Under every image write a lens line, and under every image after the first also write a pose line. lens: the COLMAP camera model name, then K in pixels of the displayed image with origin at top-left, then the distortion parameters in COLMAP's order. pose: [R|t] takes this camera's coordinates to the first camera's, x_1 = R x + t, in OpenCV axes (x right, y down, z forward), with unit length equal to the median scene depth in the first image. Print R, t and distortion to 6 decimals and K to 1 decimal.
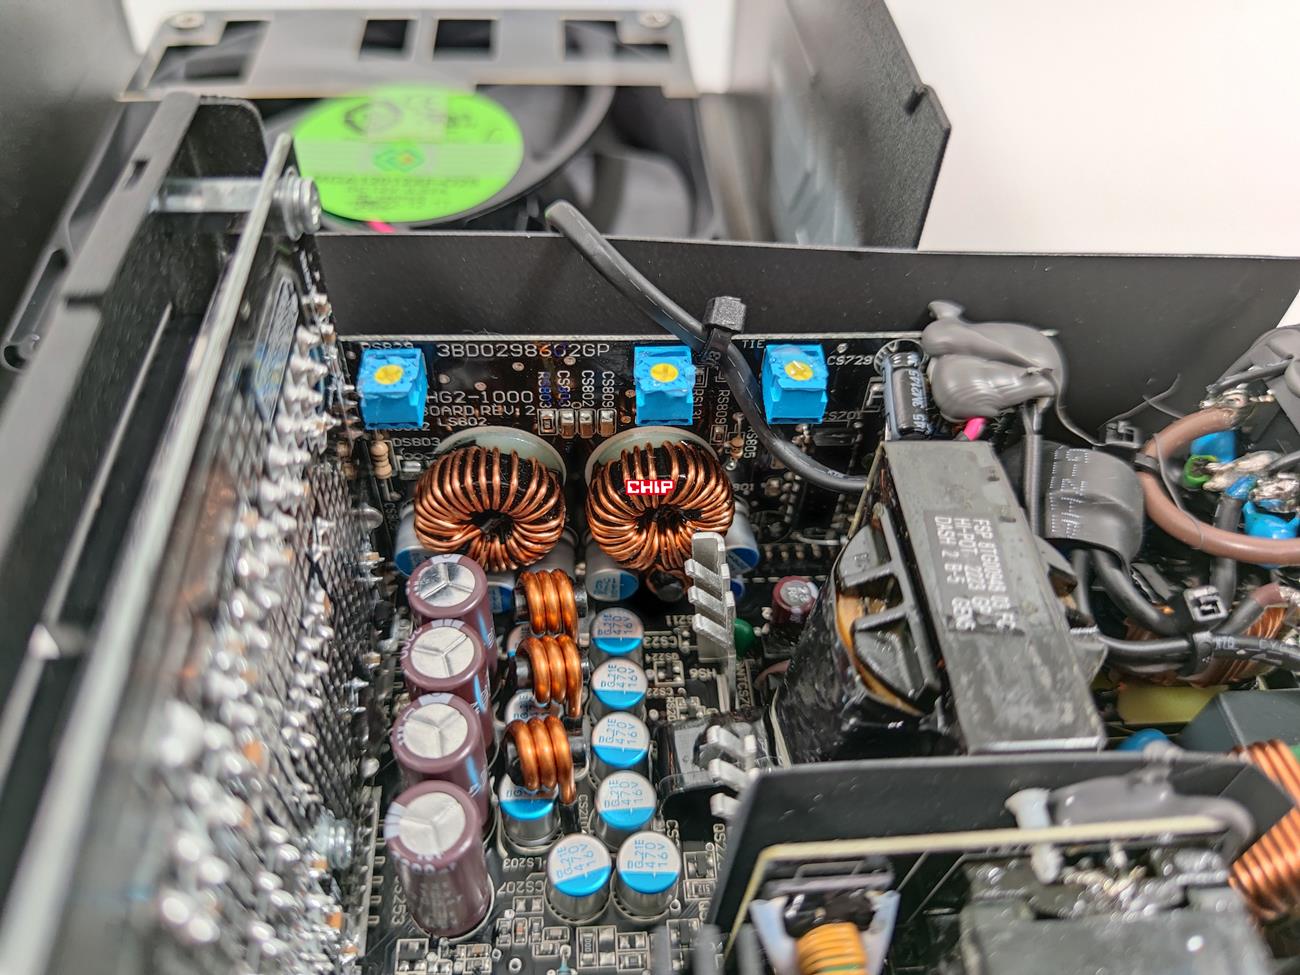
lens RADIAL K [[1016.7, 0, 663.4], [0, 1016.7, 487.0], [0, 0, 1]] dist [-0.050910, 0.005262]
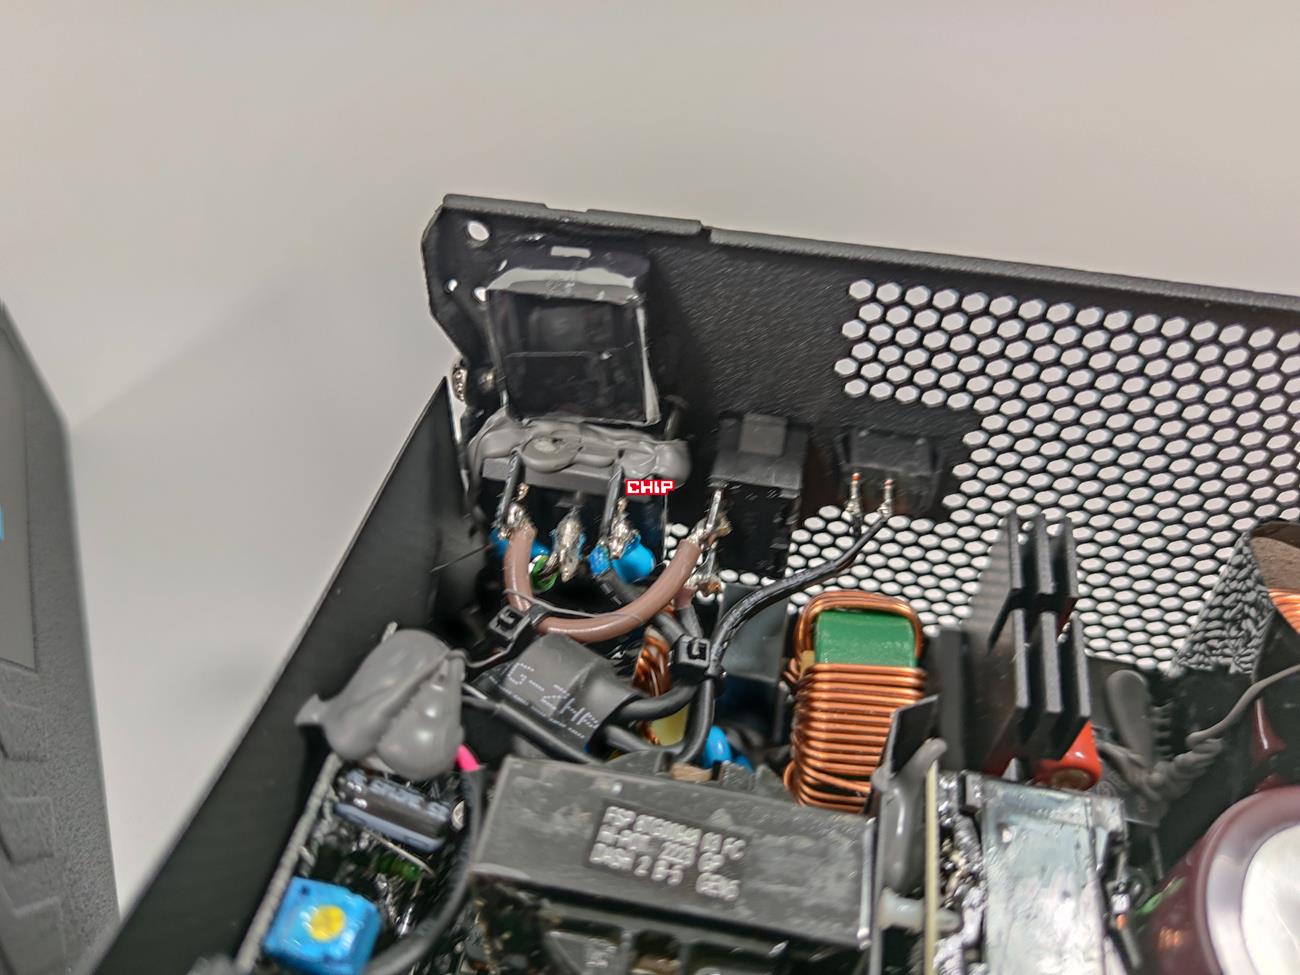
lens RADIAL K [[1029.8, 0, 643.2], [0, 1029.8, 492.7], [0, 0, 1]] dist [0.000924, -0.136966]
pose [[0.260379, -0.721513, 0.641577, -0.067275], [0.728725, 0.582772, 0.359634, -0.407439], [-0.633374, 0.373892, 0.677526, 0.190878]]
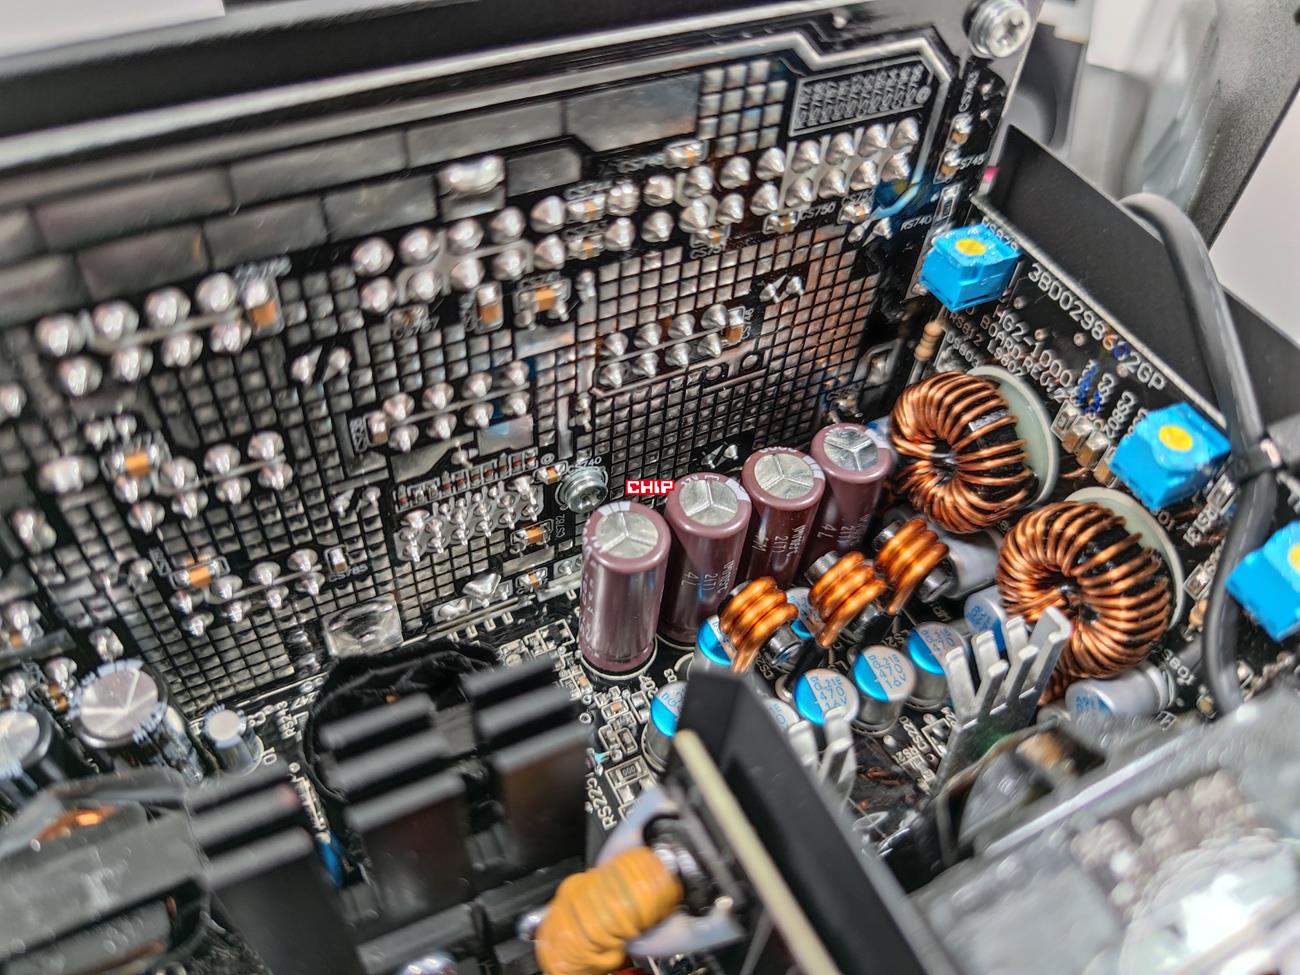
lens RADIAL K [[1029.8, 0, 643.2], [0, 1029.8, 492.7], [0, 0, 1]] dist [0.000924, -0.136966]
pose [[0.388482, 0.685612, -0.615645, 0.357533], [-0.720291, 0.642635, 0.261153, 0.008102], [0.574685, 0.341991, 0.743492, 0.164534]]
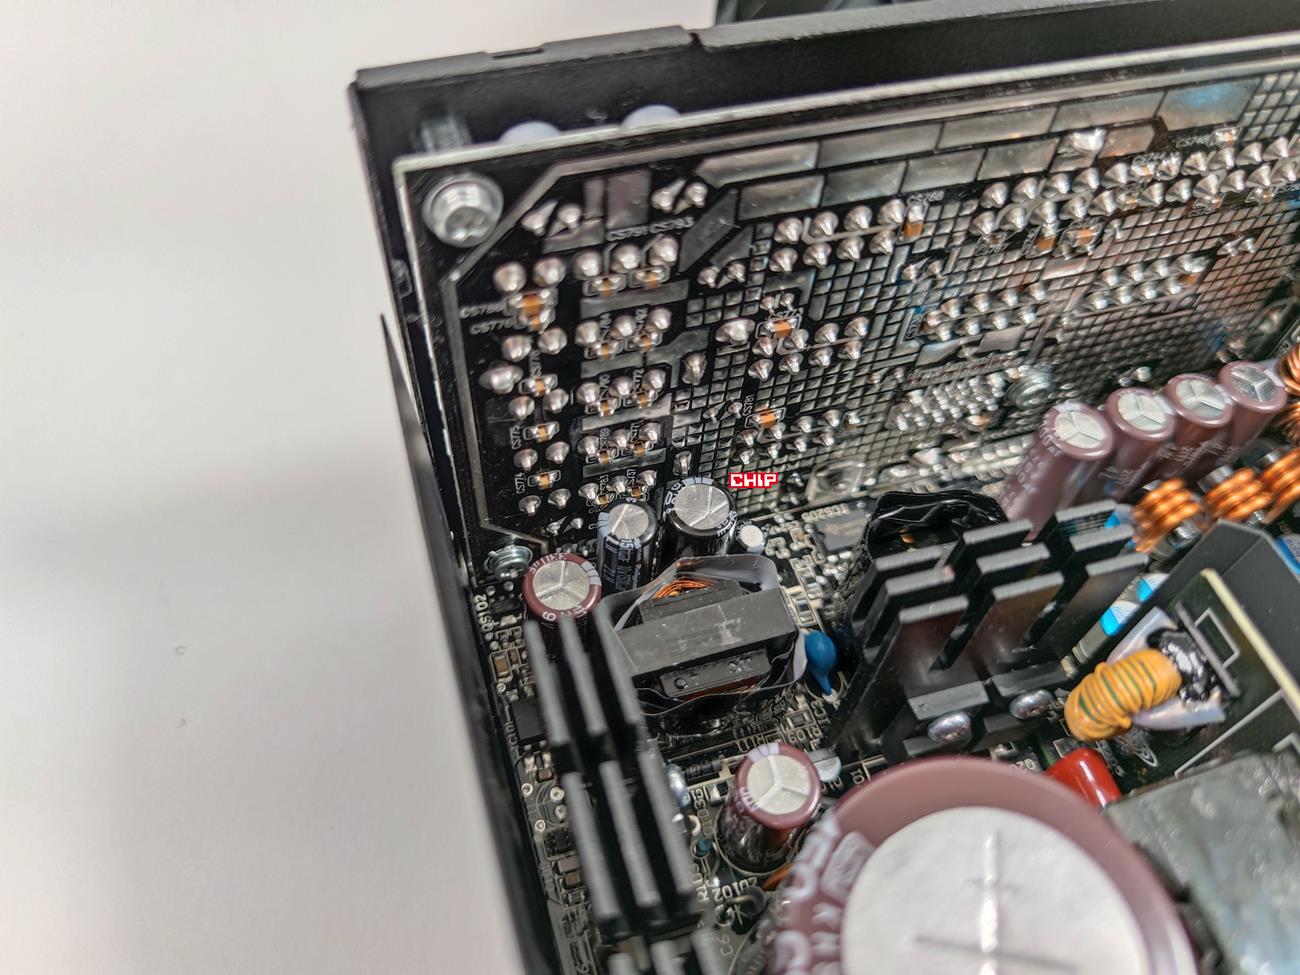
lens RADIAL K [[1016.7, 0, 663.4], [0, 1016.7, 487.0], [0, 0, 1]] dist [-0.050910, 0.005262]
pose [[0.225482, 0.776019, -0.589026, 0.420558], [-0.755174, 0.521198, 0.397574, 0.223255], [0.615524, 0.355171, 0.703550, -0.210022]]
